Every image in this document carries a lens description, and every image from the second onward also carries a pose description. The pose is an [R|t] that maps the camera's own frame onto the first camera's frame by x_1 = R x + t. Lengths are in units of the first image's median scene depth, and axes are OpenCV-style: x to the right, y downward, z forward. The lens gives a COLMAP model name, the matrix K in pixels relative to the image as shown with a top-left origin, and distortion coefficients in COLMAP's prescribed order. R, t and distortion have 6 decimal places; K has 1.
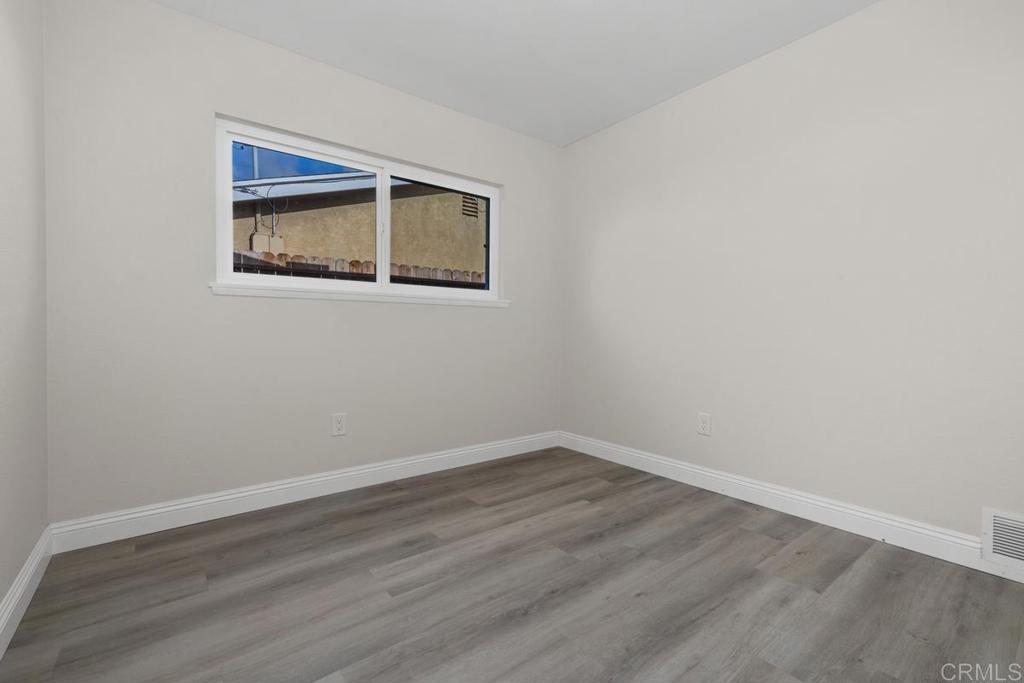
lens RADIAL K [[443.7, 0, 514.1], [0, 443.7, 327.1], [0, 0, 1]] dist [0.003219, 0.000375]
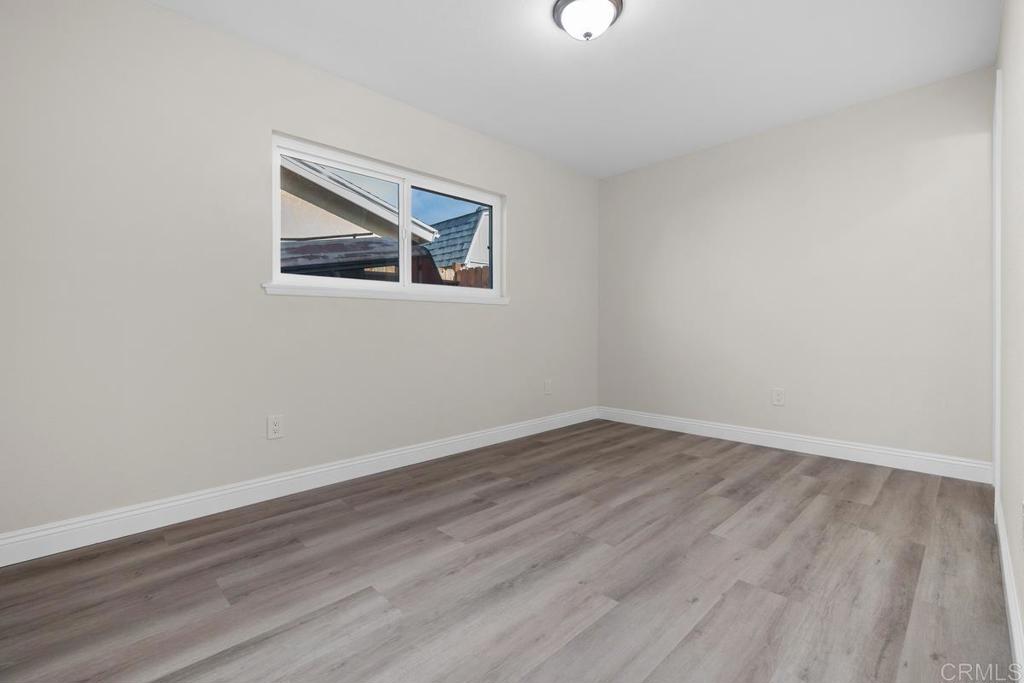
lens RADIAL K [[440.7, 0, 509.0], [0, 440.7, 329.1], [0, 0, 1]] dist [-0.005959, 0.000217]
pose [[0.994653, -0.001283, 0.103263, -0.125320], [0.000034, 0.999927, 0.012089, -0.000077], [-0.103271, -0.012021, 0.994581, -0.095224]]
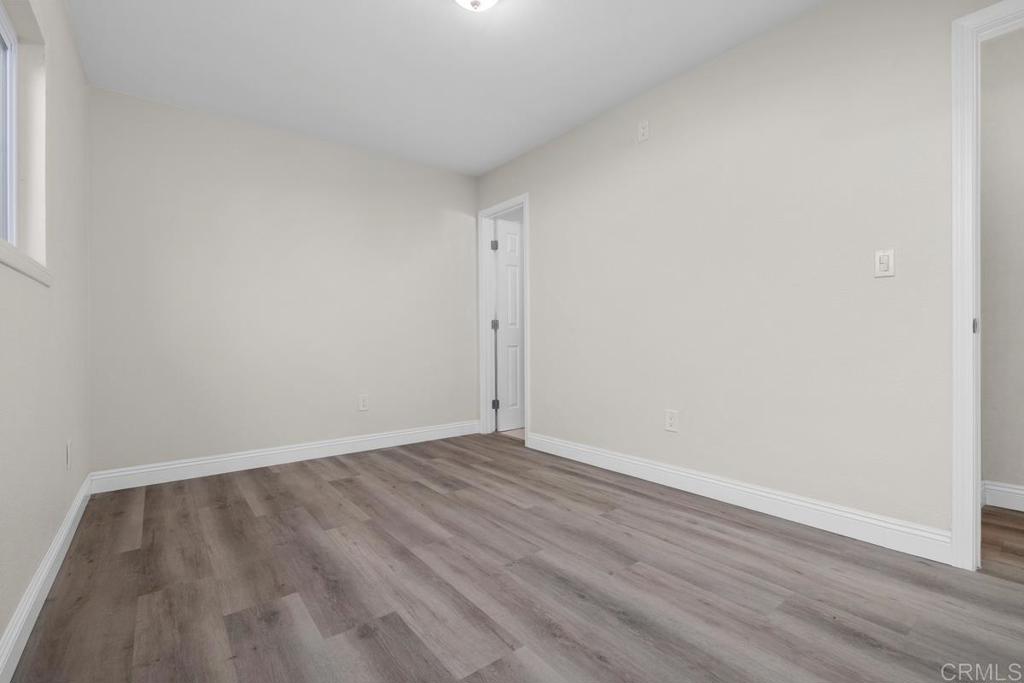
lens RADIAL K [[468.6, 0, 512.0], [0, 468.6, 341.5], [0, 0, 1]] dist [-0.003206, -0.000350]
pose [[0.016213, -0.005867, 0.999851, -1.415001], [-0.000304, 0.999983, 0.005873, 0.051145], [-0.999869, -0.000400, 0.016211, 1.722164]]
